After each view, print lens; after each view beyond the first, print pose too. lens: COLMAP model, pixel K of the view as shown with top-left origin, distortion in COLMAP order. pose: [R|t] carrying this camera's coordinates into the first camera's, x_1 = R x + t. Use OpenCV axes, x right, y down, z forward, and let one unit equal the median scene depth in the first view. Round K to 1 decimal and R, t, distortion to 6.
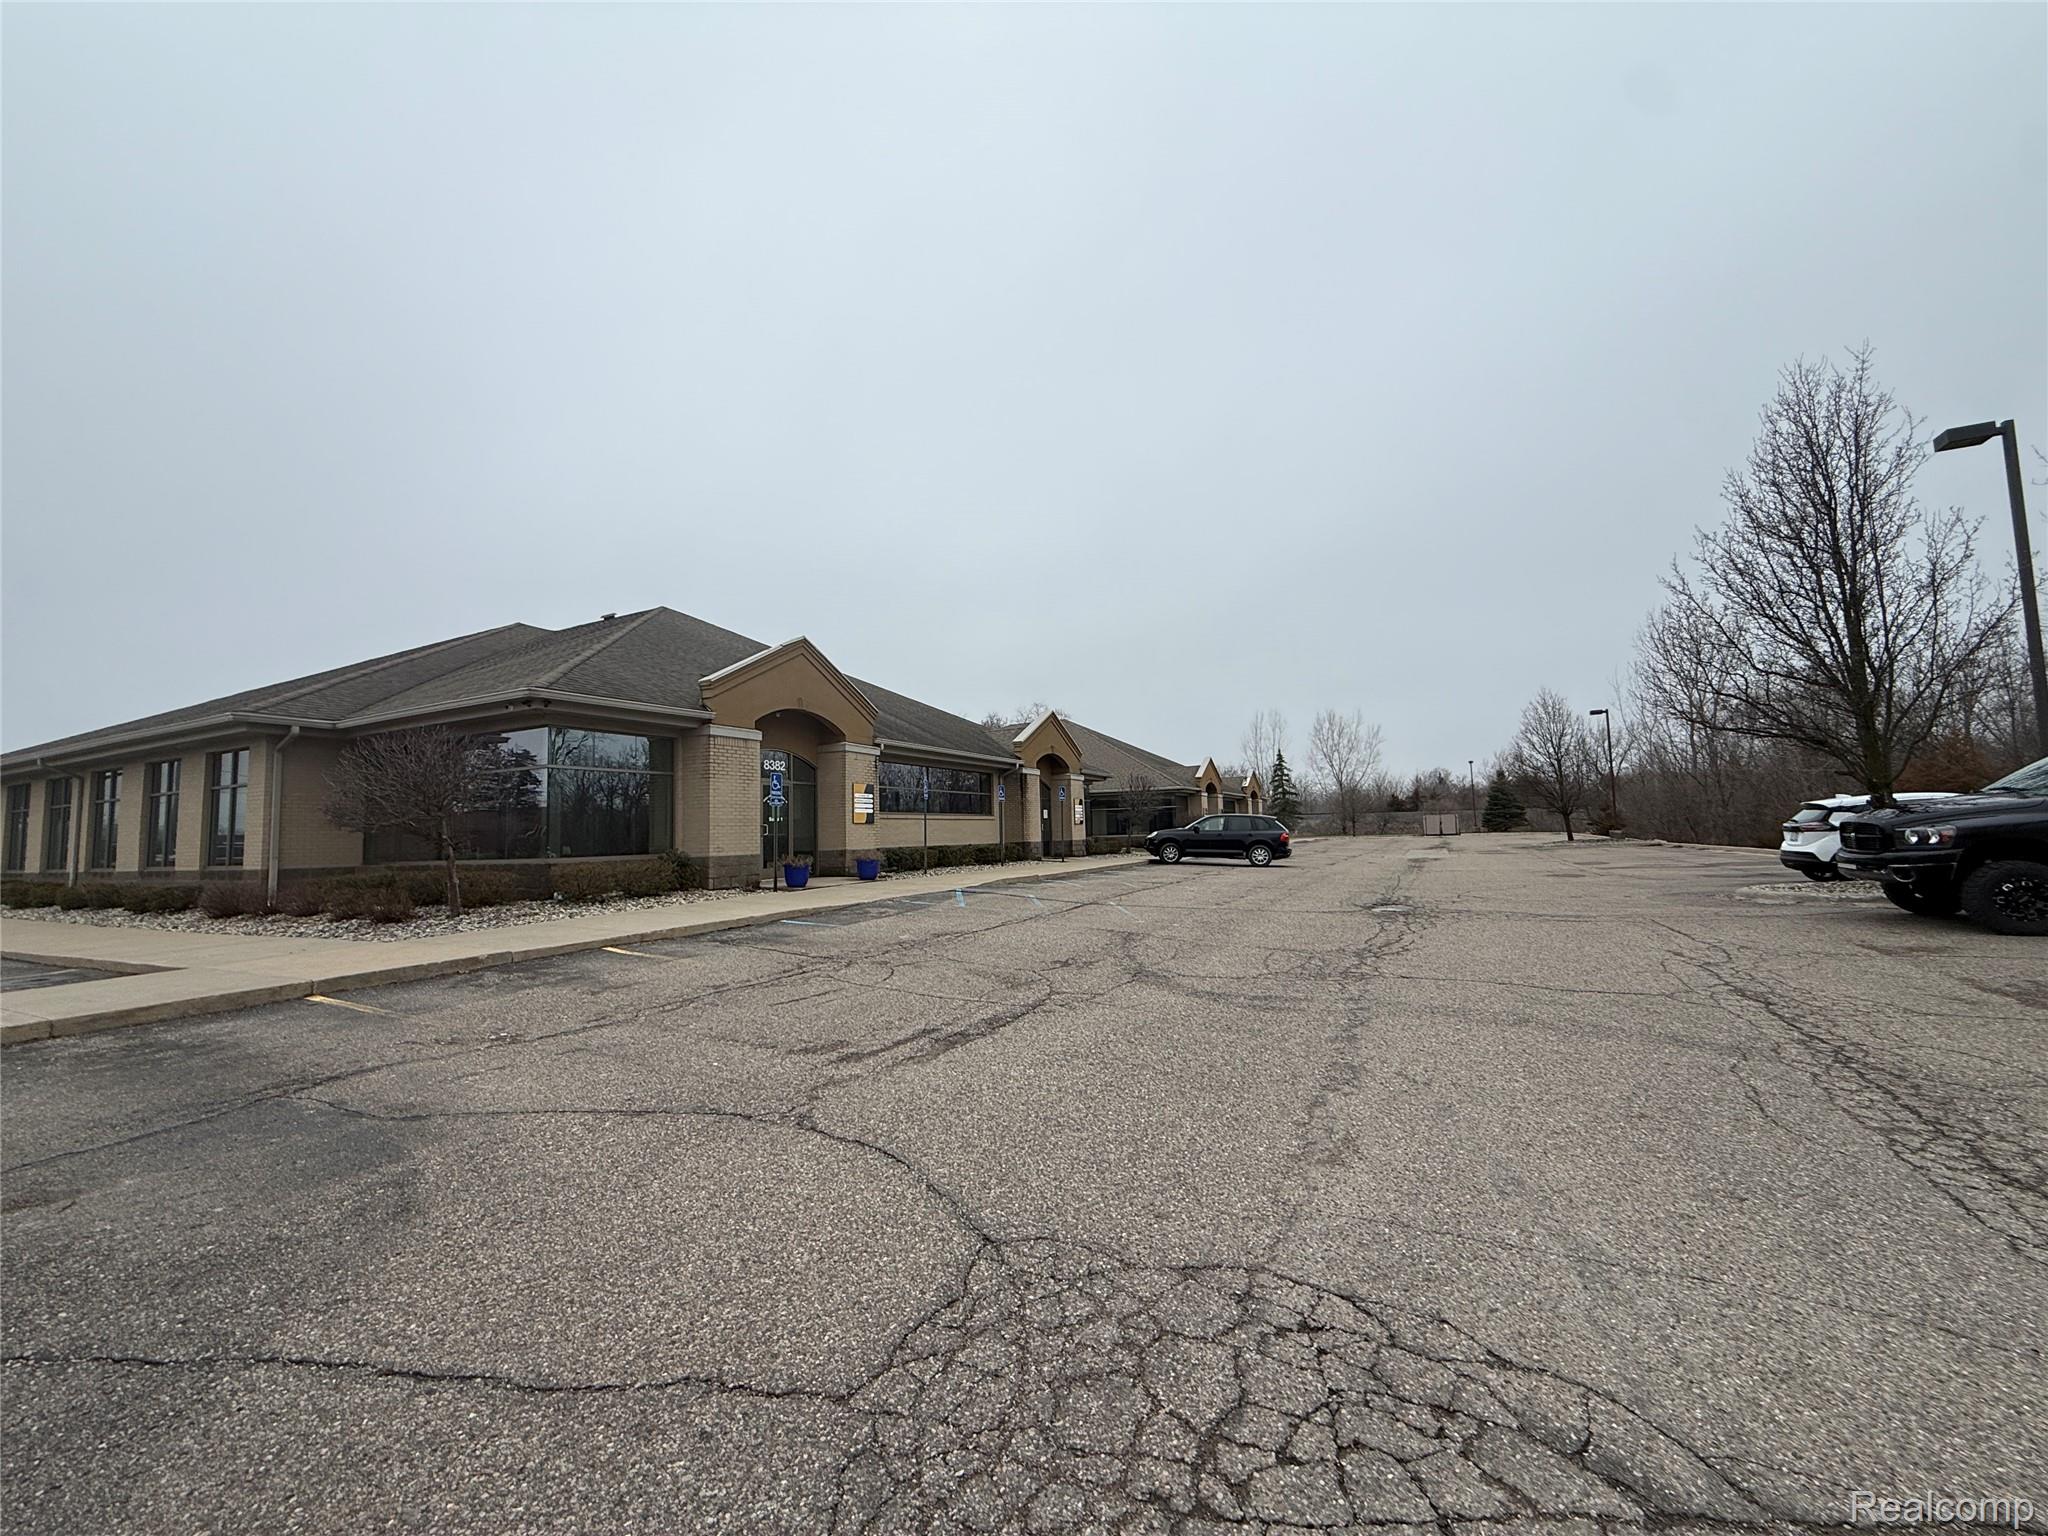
lens RADIAL K [[816.8, 0, 1021.2], [0, 816.8, 762.3], [0, 0, 1]] dist [0.001492, 0.000161]
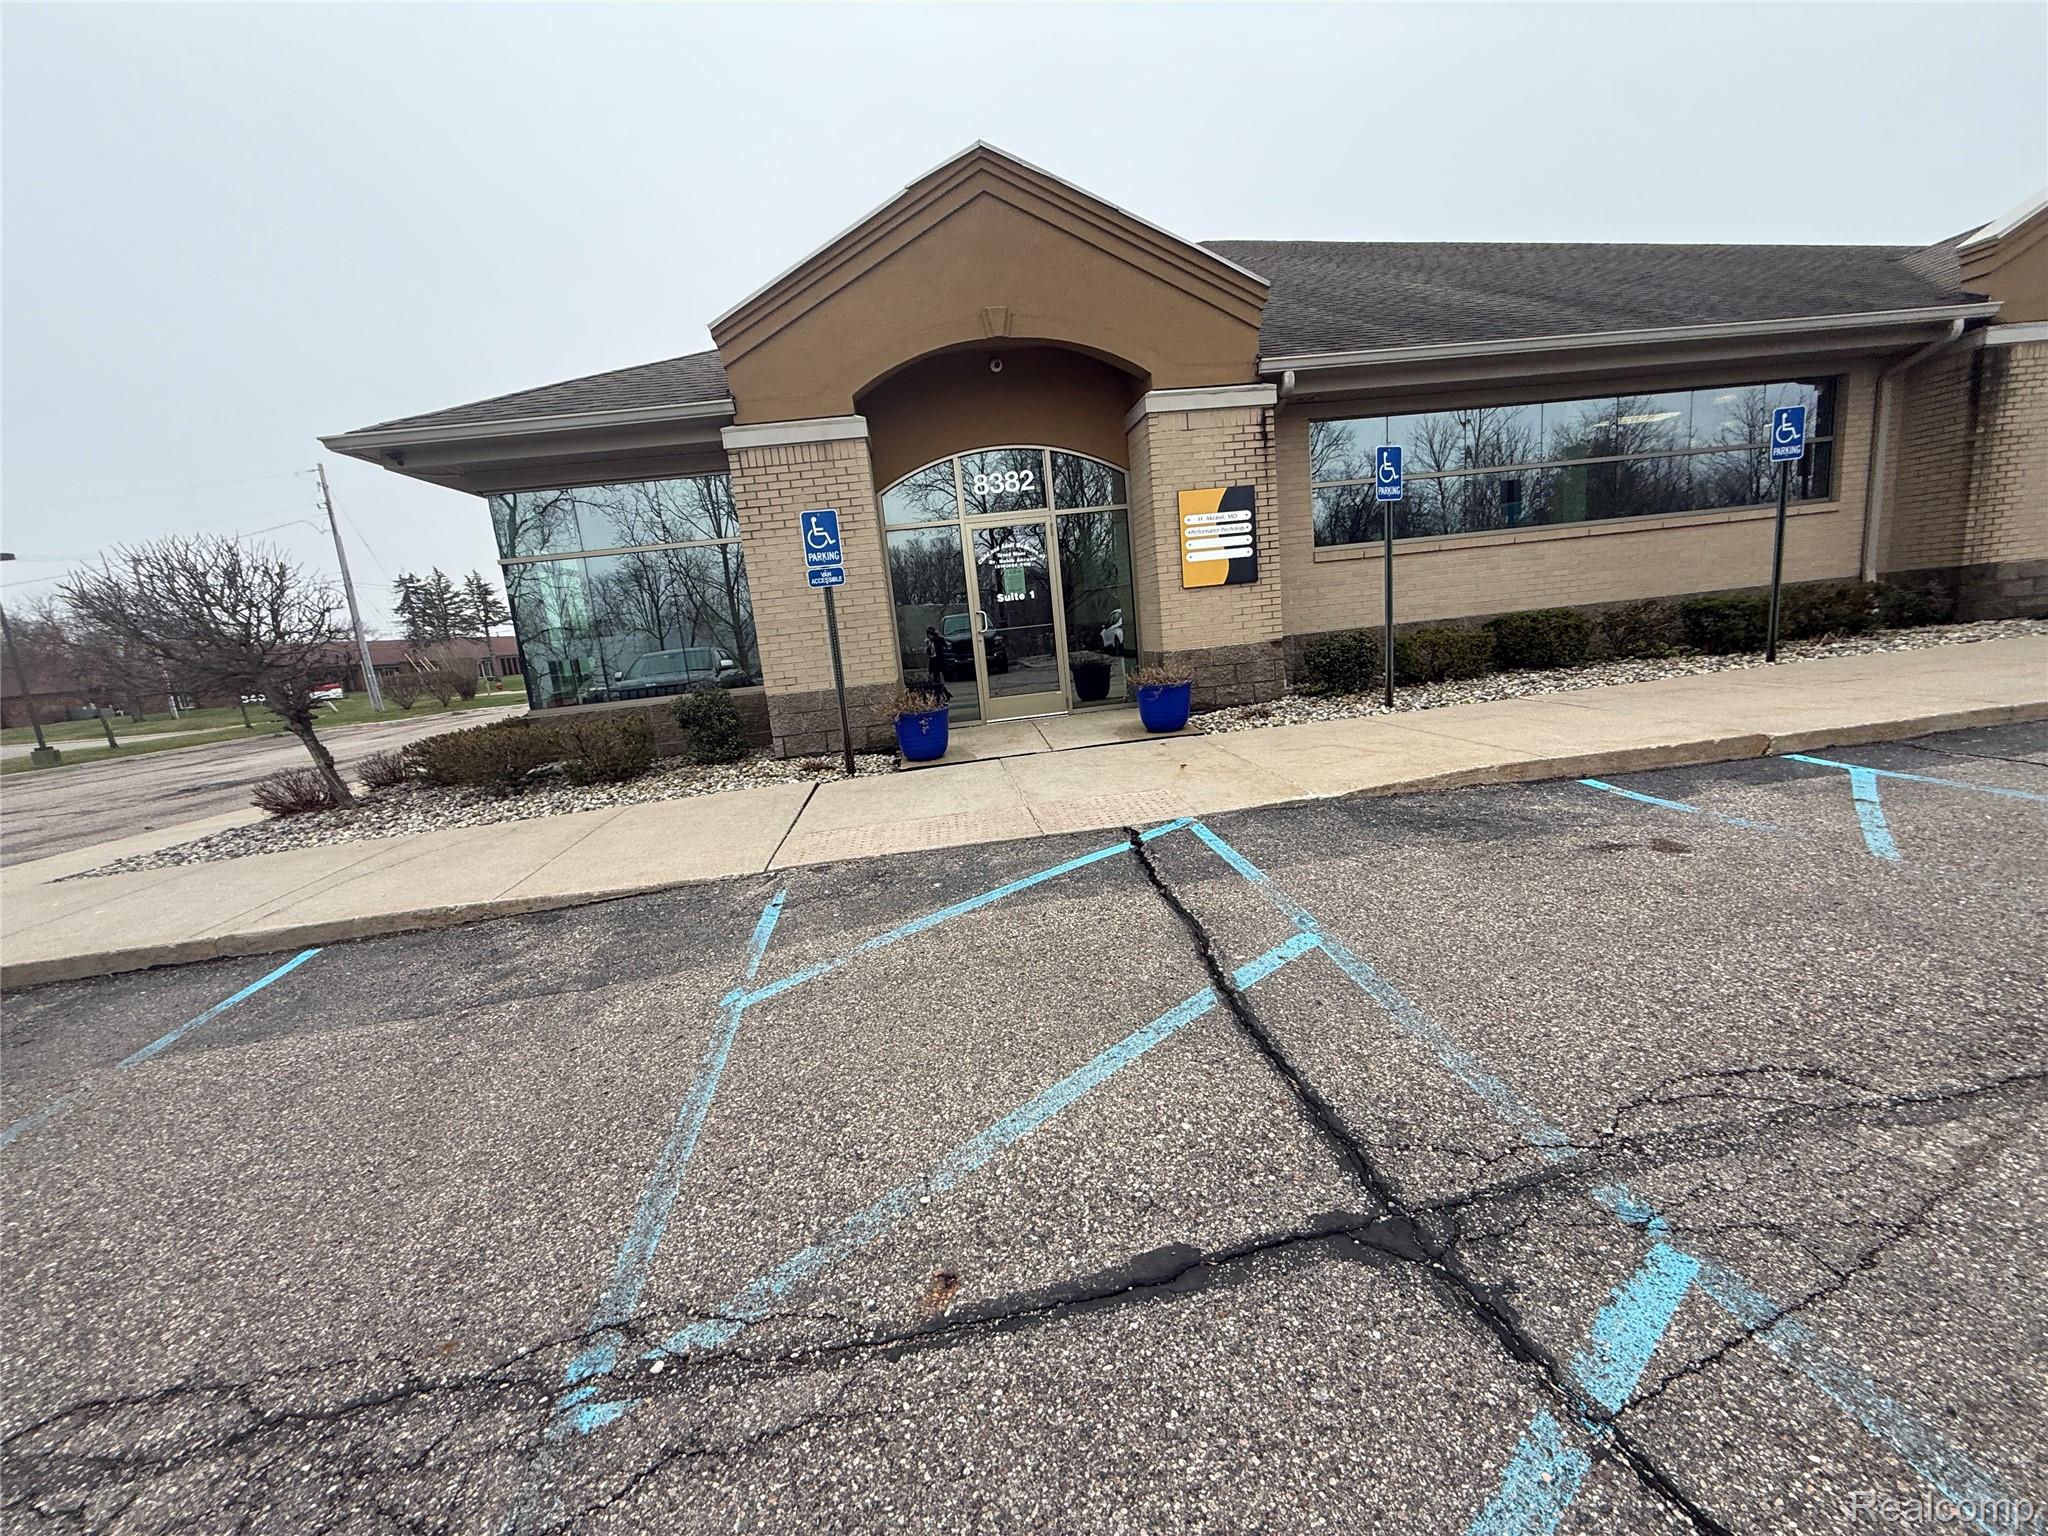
lens RADIAL K [[816.8, 0, 1021.2], [0, 816.8, 762.3], [0, 0, 1]] dist [0.001492, 0.000161]
pose [[0.542935, 0.121772, -0.830899, 0.113209], [0.158025, 0.956940, 0.243502, 0.042425], [0.824772, -0.263509, 0.500313, 0.667358]]
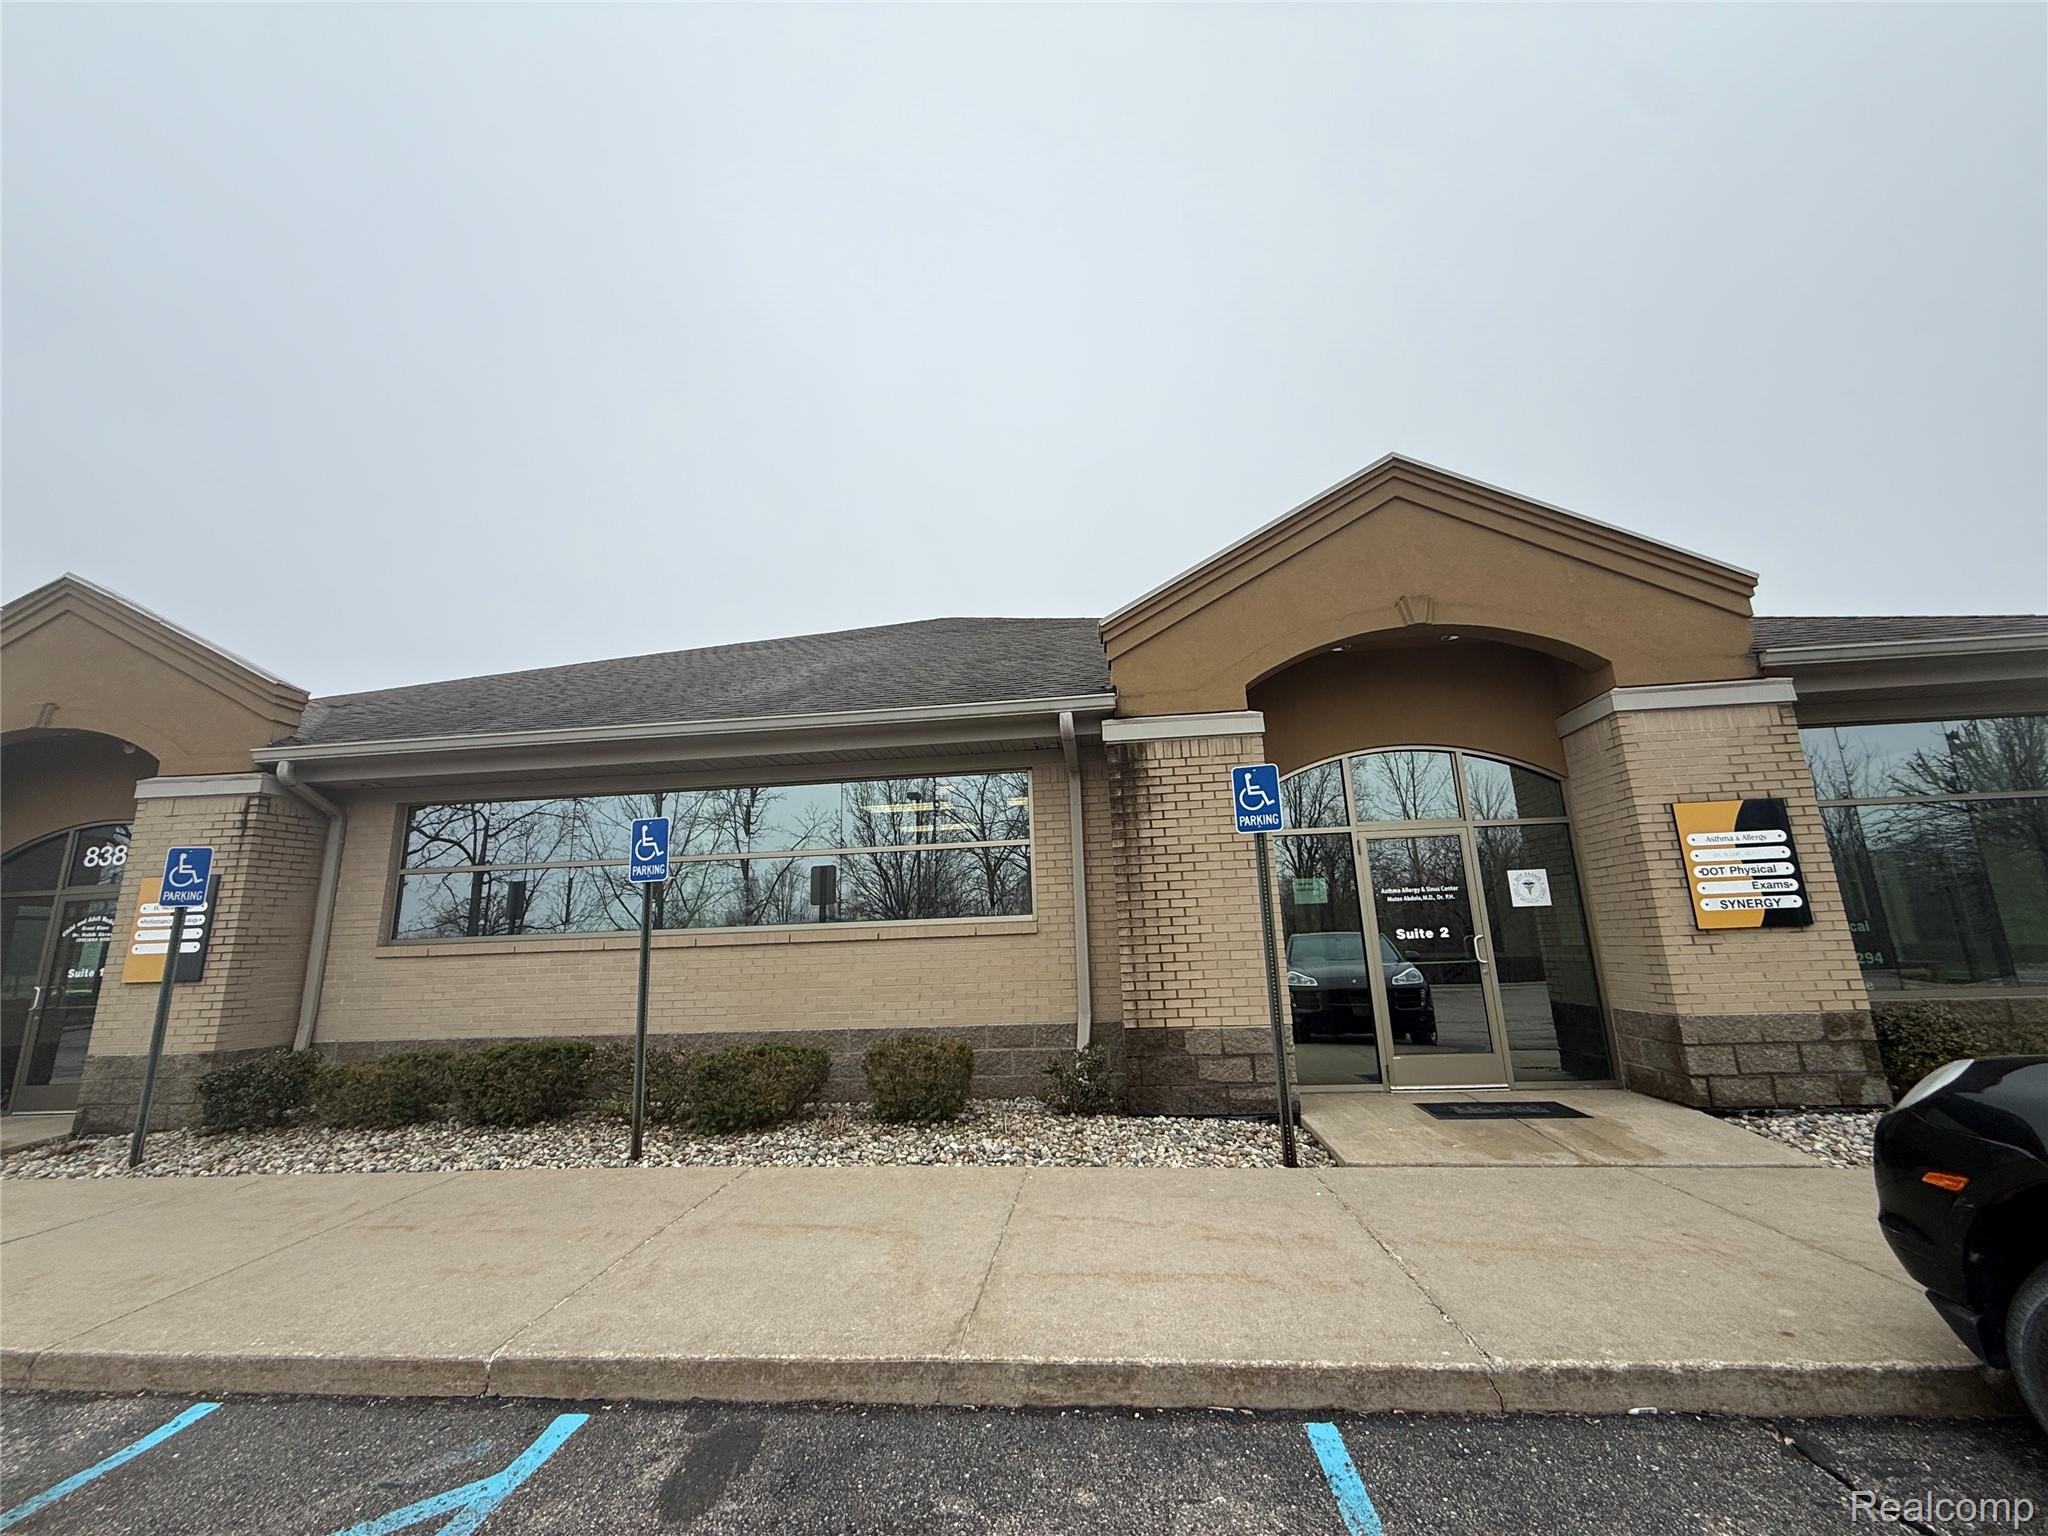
lens RADIAL K [[814.0, 0, 1023.0], [0, 814.0, 761.1], [0, 0, 1]] dist [0.000745, 0.000343]
pose [[0.352756, -0.186080, -0.917026, 0.303959], [0.108294, 0.981560, -0.157517, 0.075491], [0.929428, -0.043743, 0.366403, 1.215744]]
